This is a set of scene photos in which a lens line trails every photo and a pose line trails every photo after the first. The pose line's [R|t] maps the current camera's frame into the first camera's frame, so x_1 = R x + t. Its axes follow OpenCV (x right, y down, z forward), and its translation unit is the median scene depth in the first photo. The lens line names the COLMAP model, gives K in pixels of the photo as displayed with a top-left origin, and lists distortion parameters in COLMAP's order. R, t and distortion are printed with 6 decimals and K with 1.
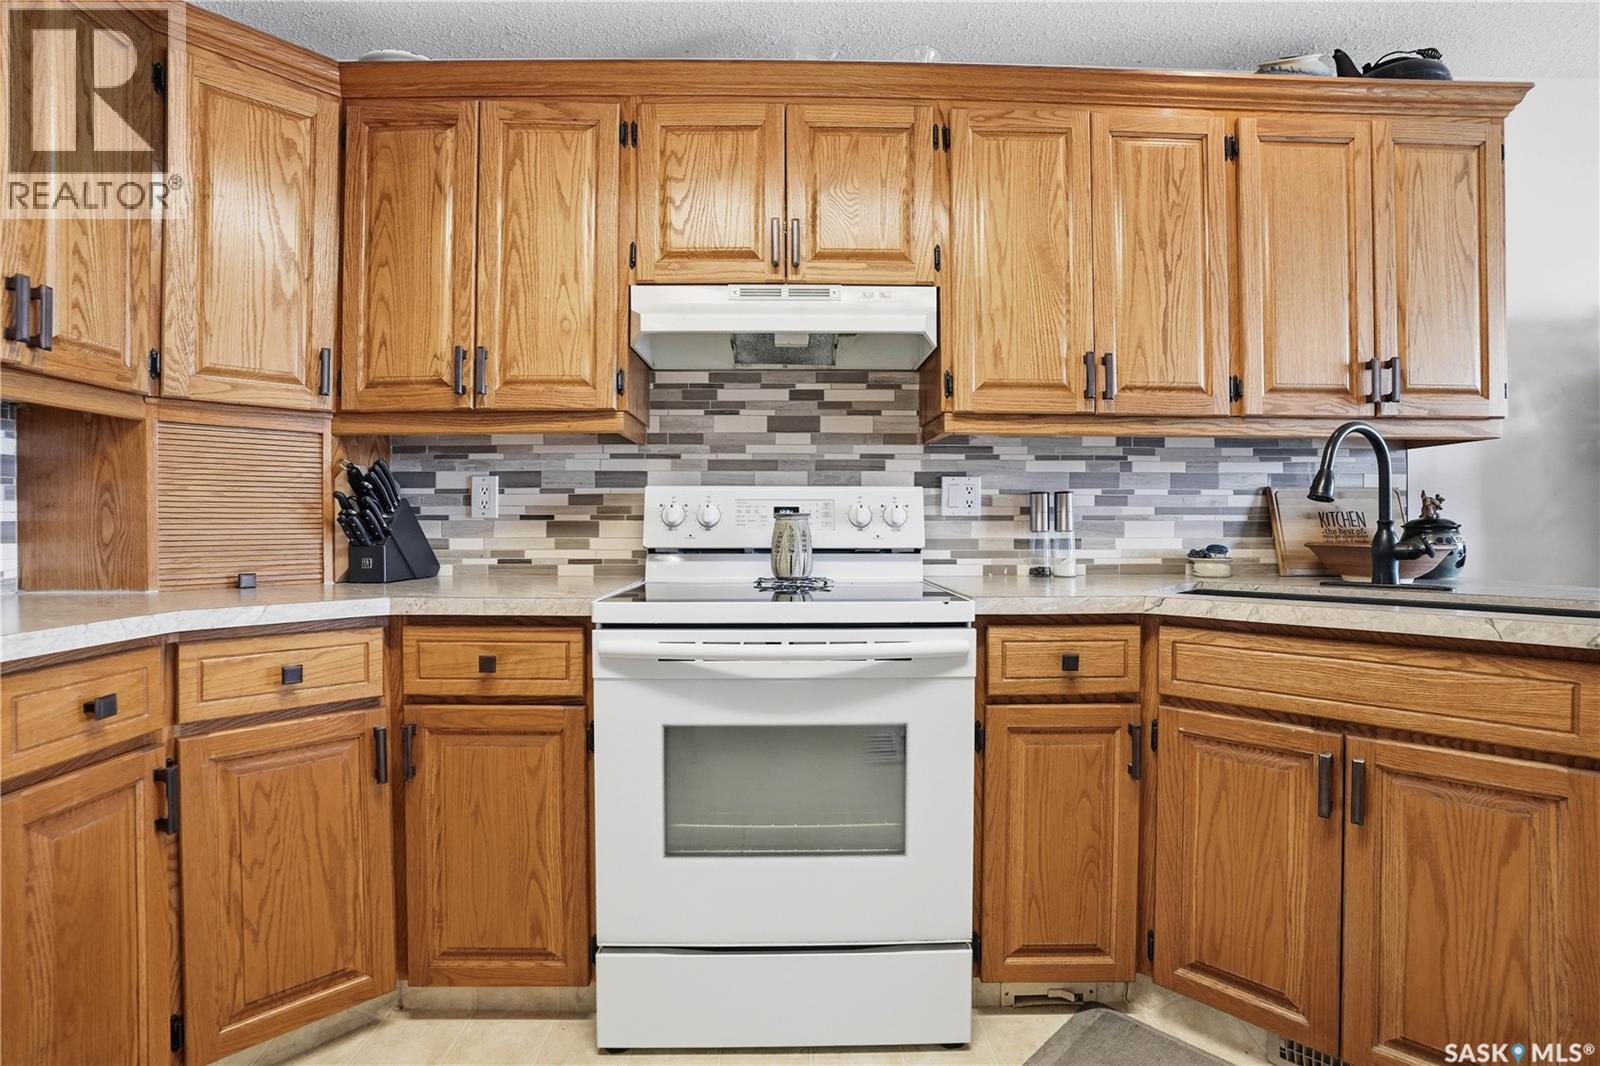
lens RADIAL K [[755.4, 0, 800.3], [0, 755.4, 521.4], [0, 0, 1]] dist [-0.069737, 0.027929]
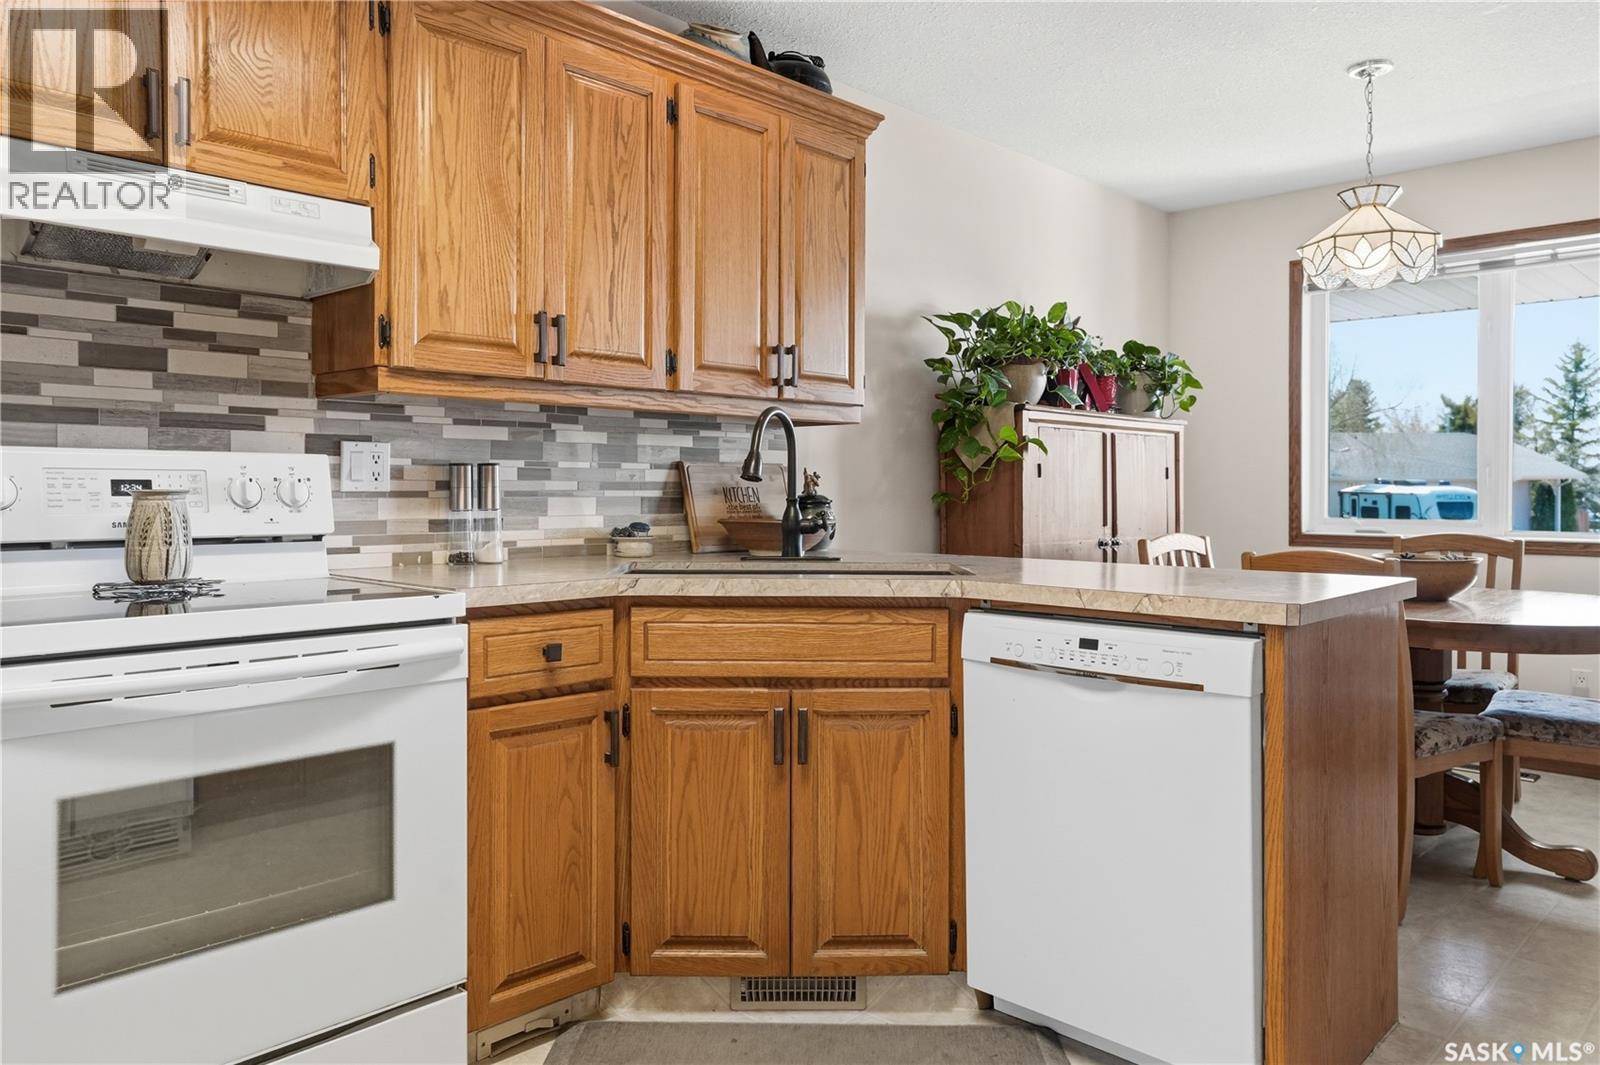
lens RADIAL K [[1122.9, 0, 805.3], [0, 1122.9, 495.2], [0, 0, 1]] dist [0.000485, 0.003121]
pose [[0.705594, -0.002518, 0.708612, -0.341402], [-0.004910, 0.999952, 0.008442, -0.018262], [-0.708599, -0.009436, 0.705548, -0.177889]]
